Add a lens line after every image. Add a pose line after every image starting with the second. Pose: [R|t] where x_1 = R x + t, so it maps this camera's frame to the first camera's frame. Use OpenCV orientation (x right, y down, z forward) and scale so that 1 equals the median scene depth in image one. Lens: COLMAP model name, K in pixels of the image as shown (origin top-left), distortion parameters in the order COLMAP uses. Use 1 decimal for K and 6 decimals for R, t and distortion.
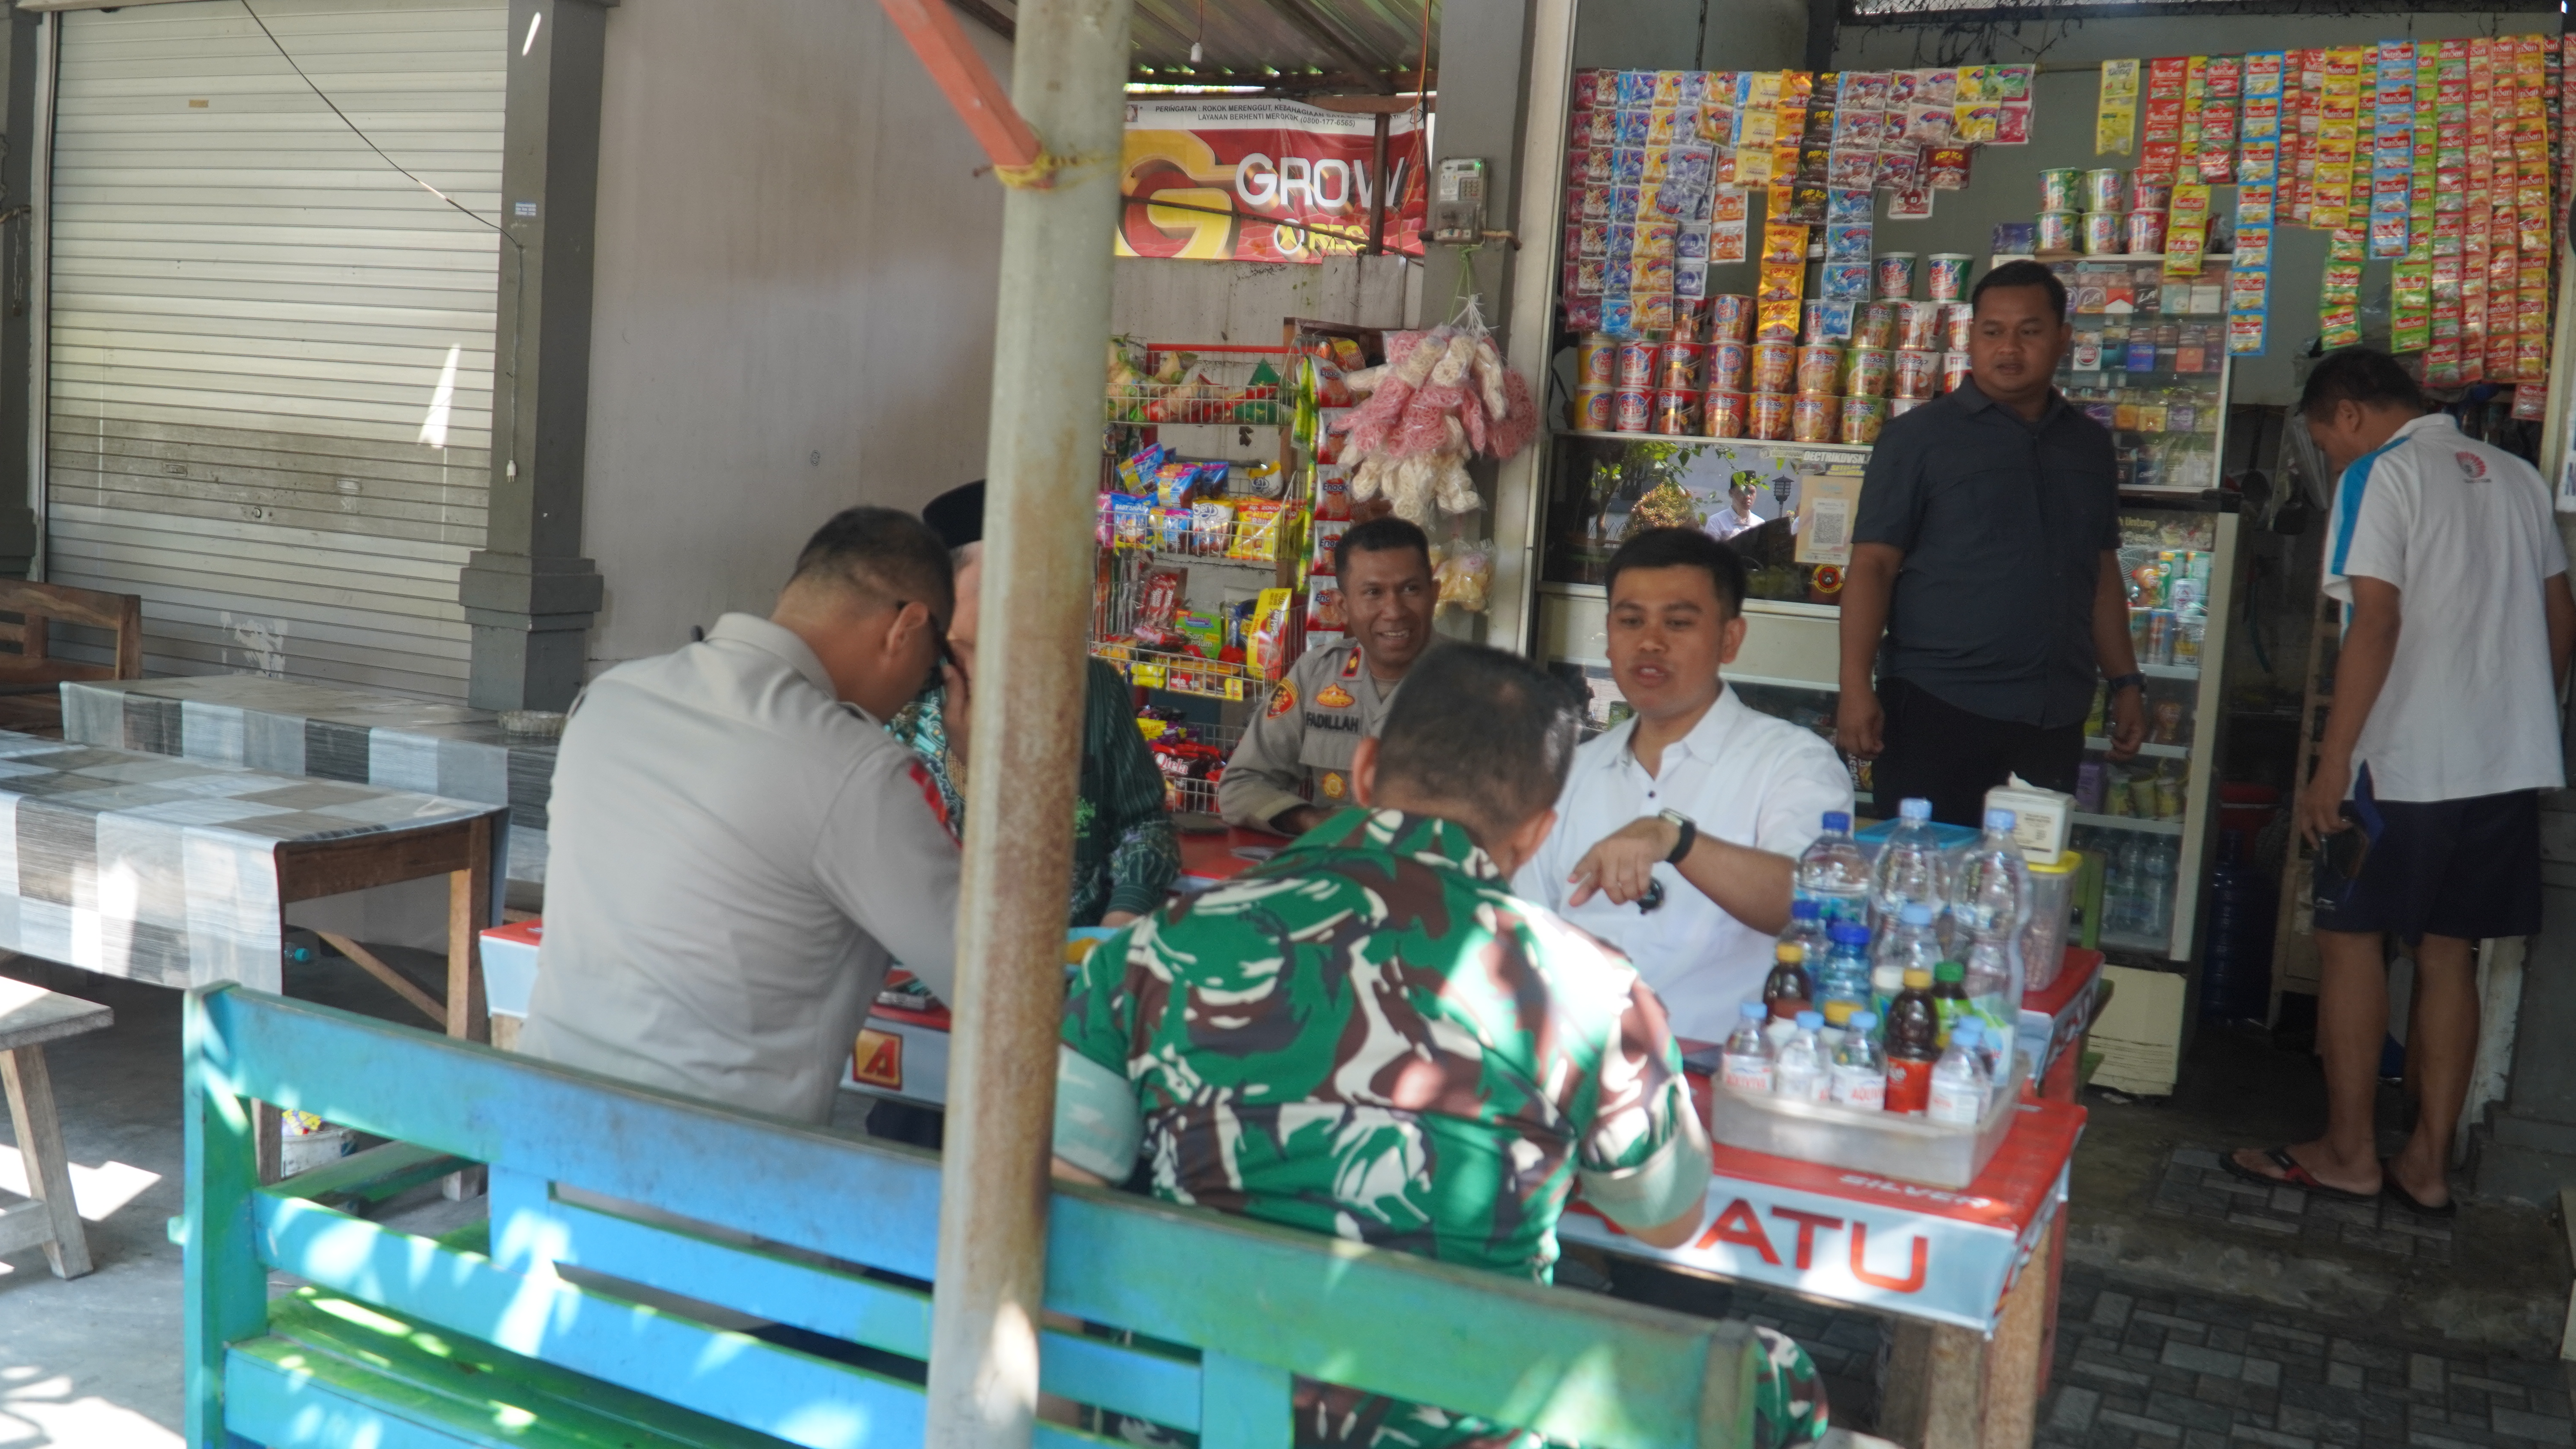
lens RADIAL K [[2185.7, 0, 1288.0], [0, 2185.7, 724.5], [0, 0, 1]] dist [0.085151, -0.209700]
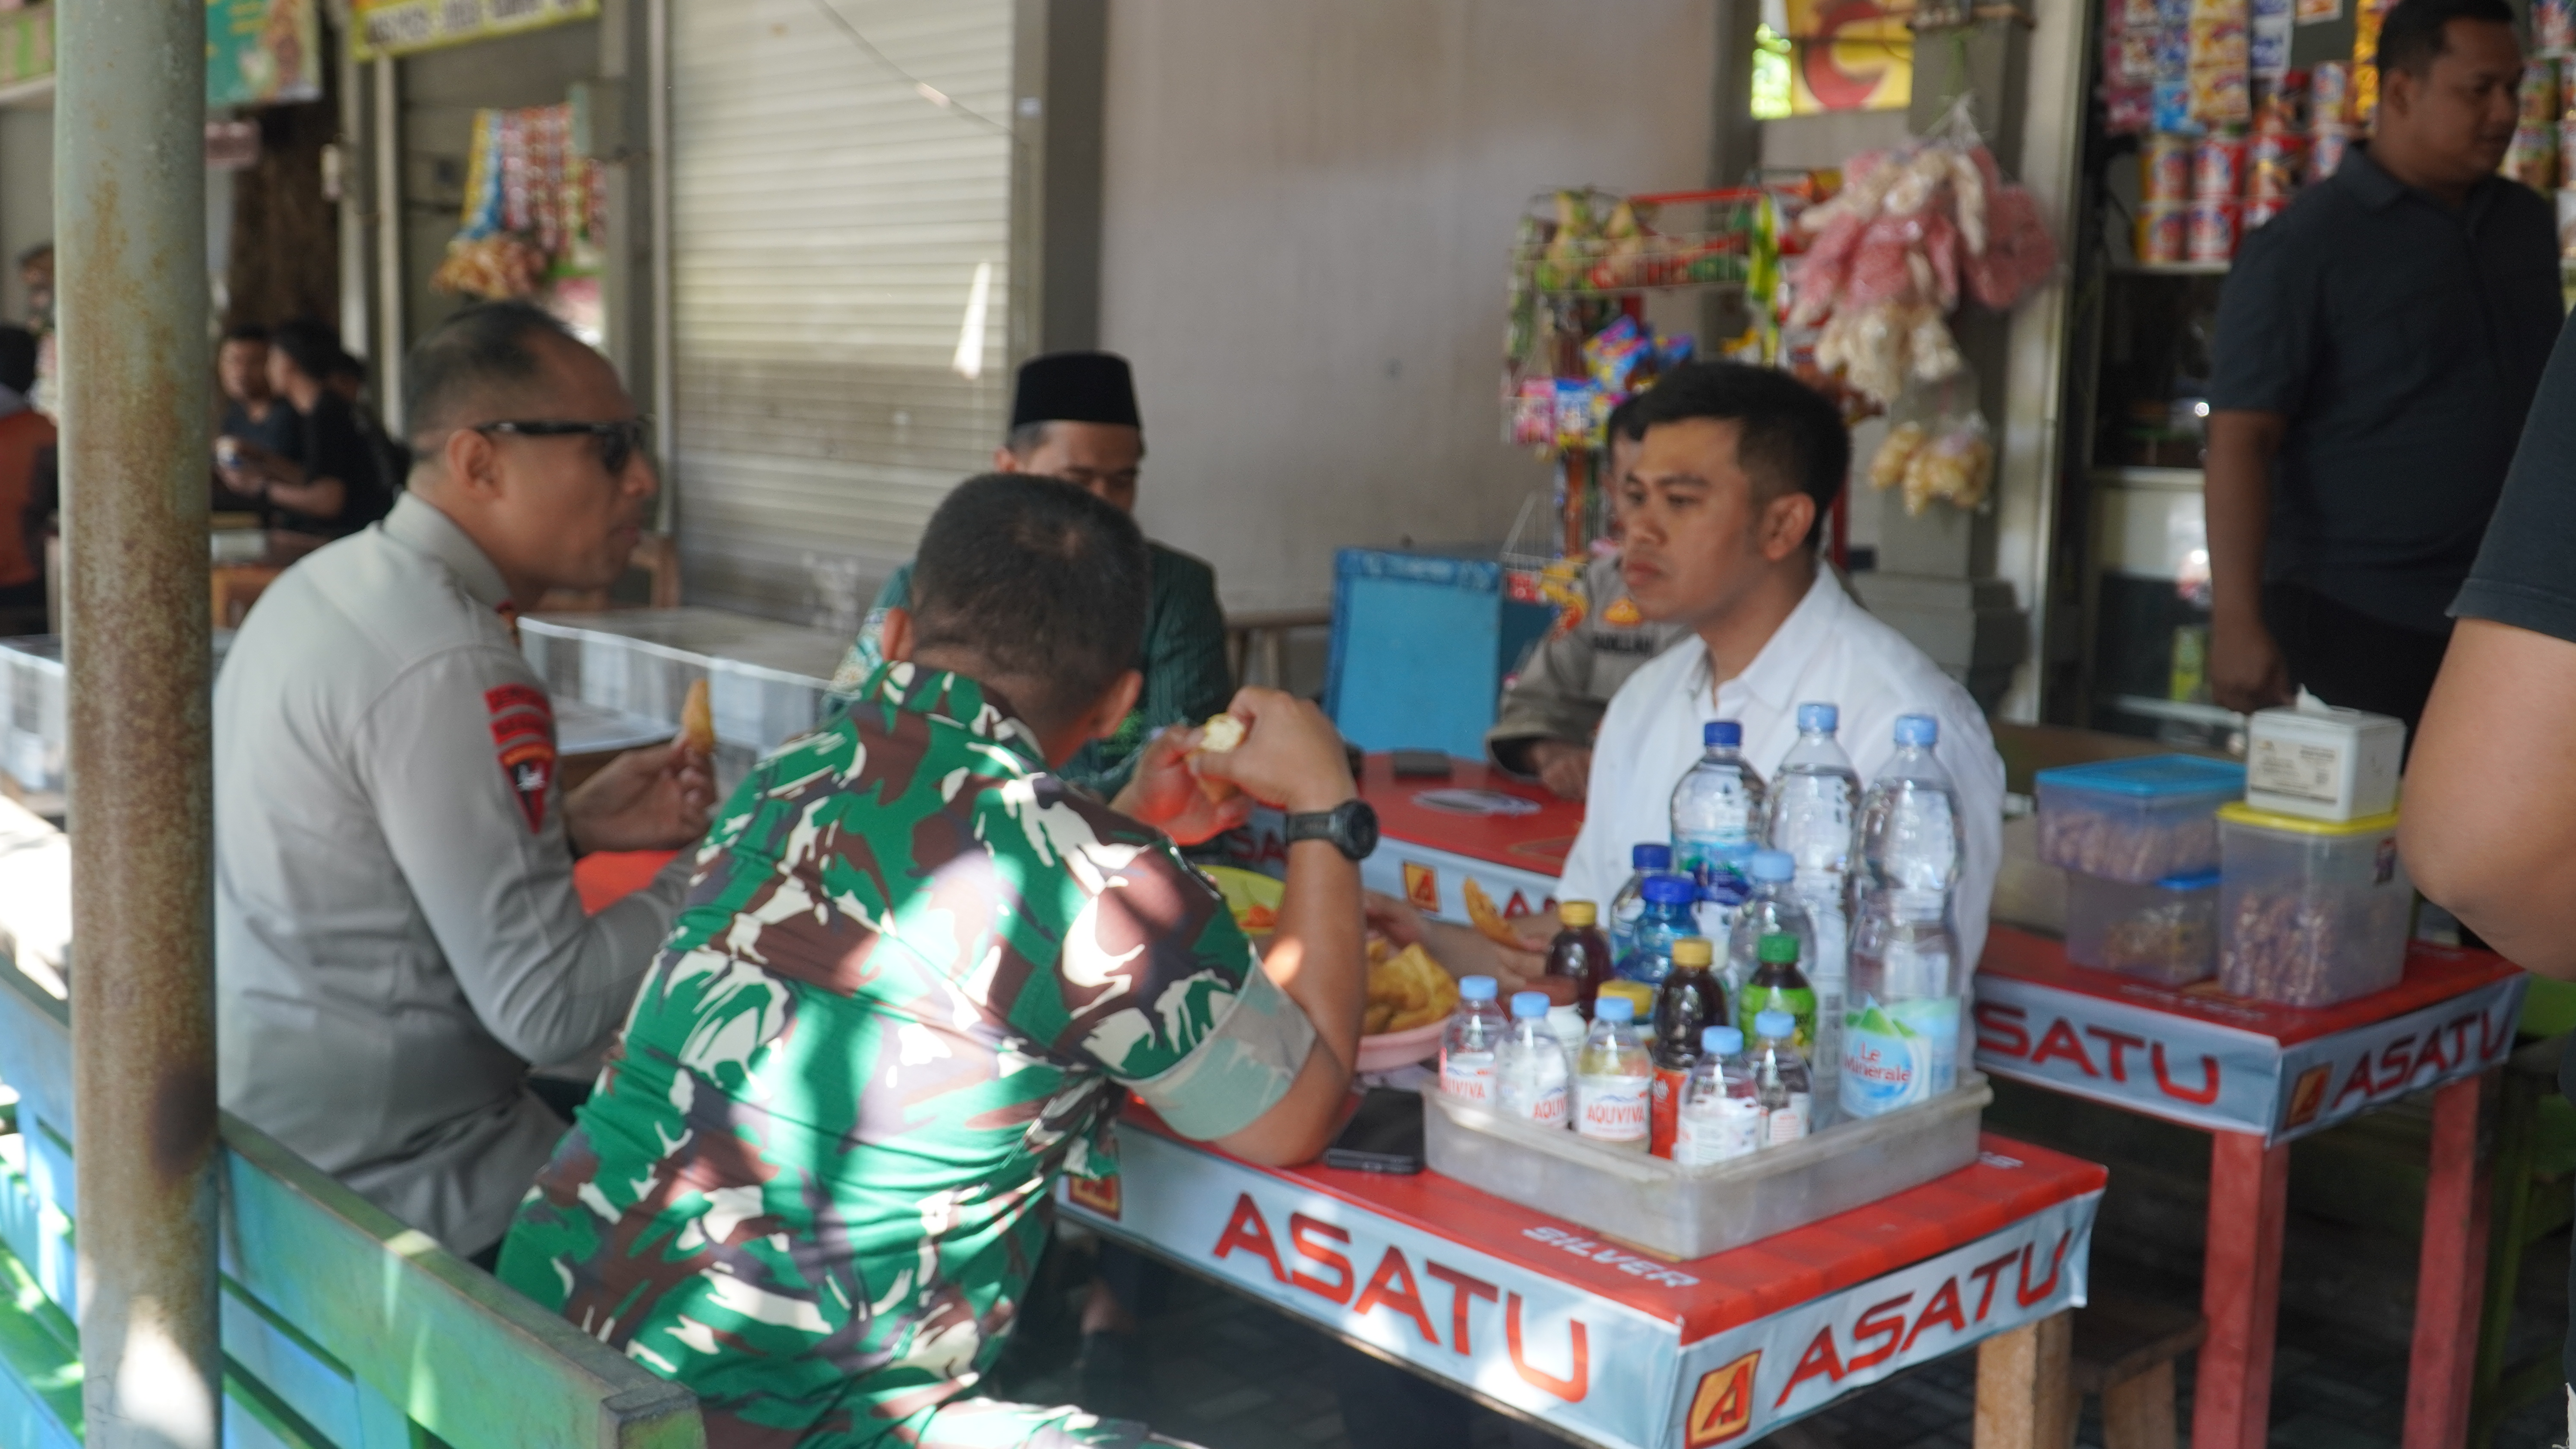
lens RADIAL K [[2458.6, 0, 1288.0], [0, 2458.6, 724.5], [0, 0, 1]] dist [0.094848, -0.192144]
pose [[0.923186, 0.008578, -0.384257, 0.197734], [-0.004159, 0.999915, 0.012330, 0.014907], [0.384330, -0.009785, 0.923144, 0.101964]]
